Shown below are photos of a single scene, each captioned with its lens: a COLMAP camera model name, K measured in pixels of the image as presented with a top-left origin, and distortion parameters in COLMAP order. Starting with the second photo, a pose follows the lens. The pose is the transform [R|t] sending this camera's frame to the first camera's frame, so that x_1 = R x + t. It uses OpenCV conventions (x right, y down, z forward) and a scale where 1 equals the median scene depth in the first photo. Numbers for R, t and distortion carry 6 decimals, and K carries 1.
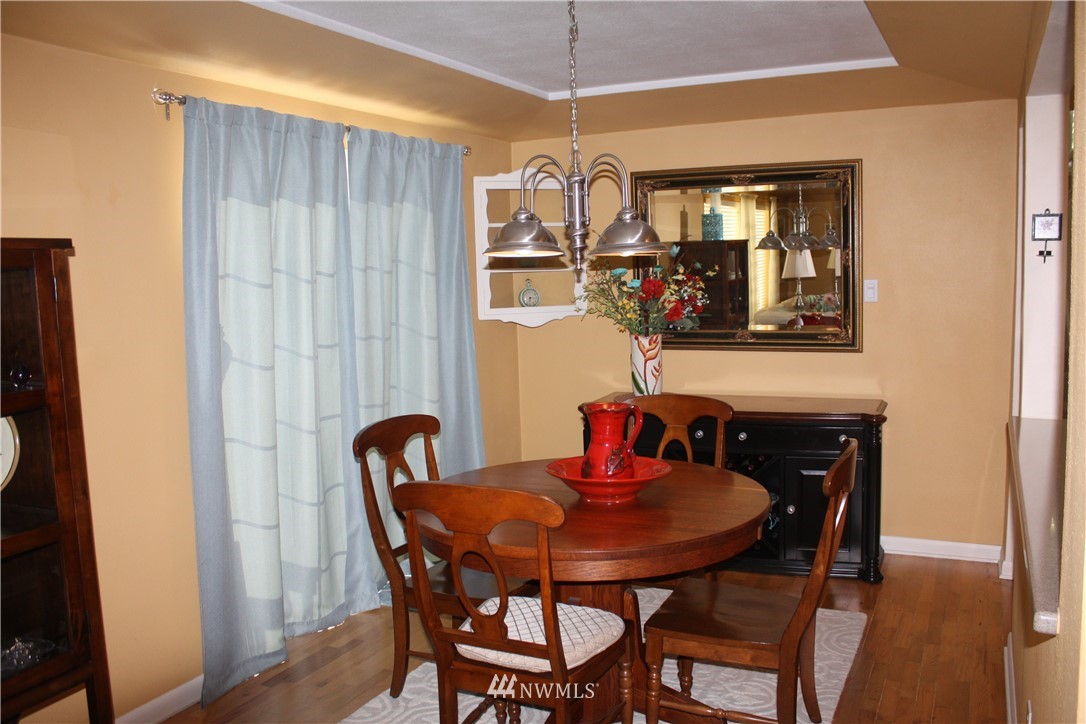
lens RADIAL K [[892.1, 0, 543.0], [0, 892.1, 362.0], [0, 0, 1]] dist [-0.162981, 0.119718]
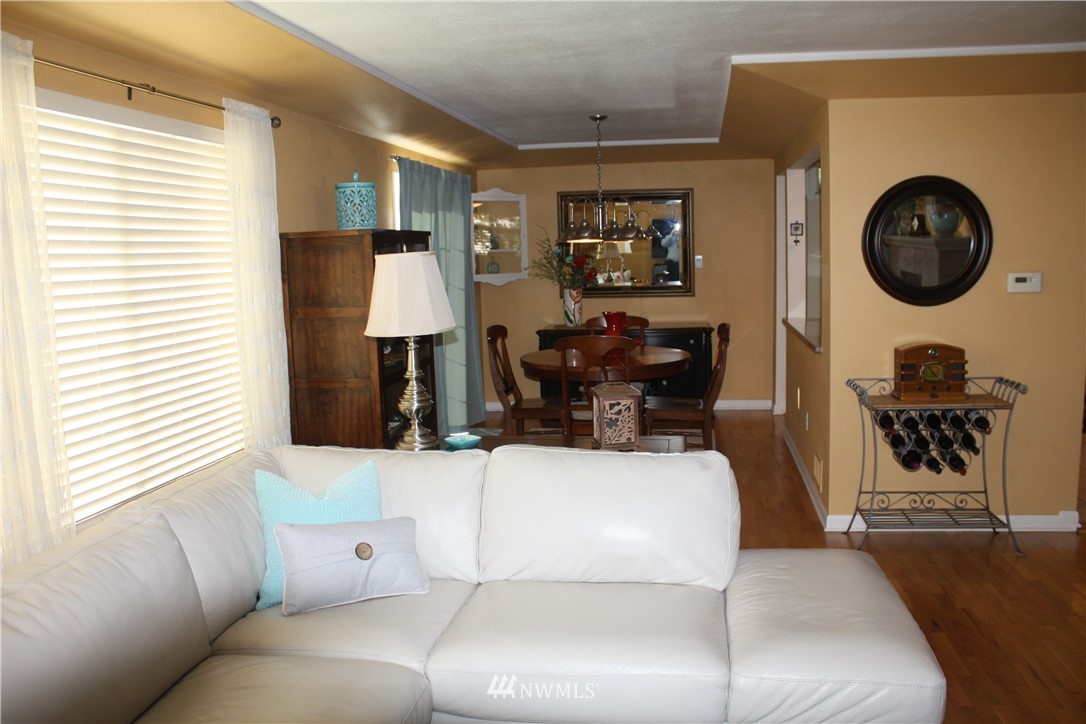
lens RADIAL K [[892.1, 0, 543.0], [0, 892.1, 362.0], [0, 0, 1]] dist [-0.162981, 0.119718]
pose [[0.958694, -0.033682, 0.282437, -0.442666], [0.030044, 0.999401, 0.017203, 0.081149], [-0.282847, -0.008007, 0.959132, -0.640089]]
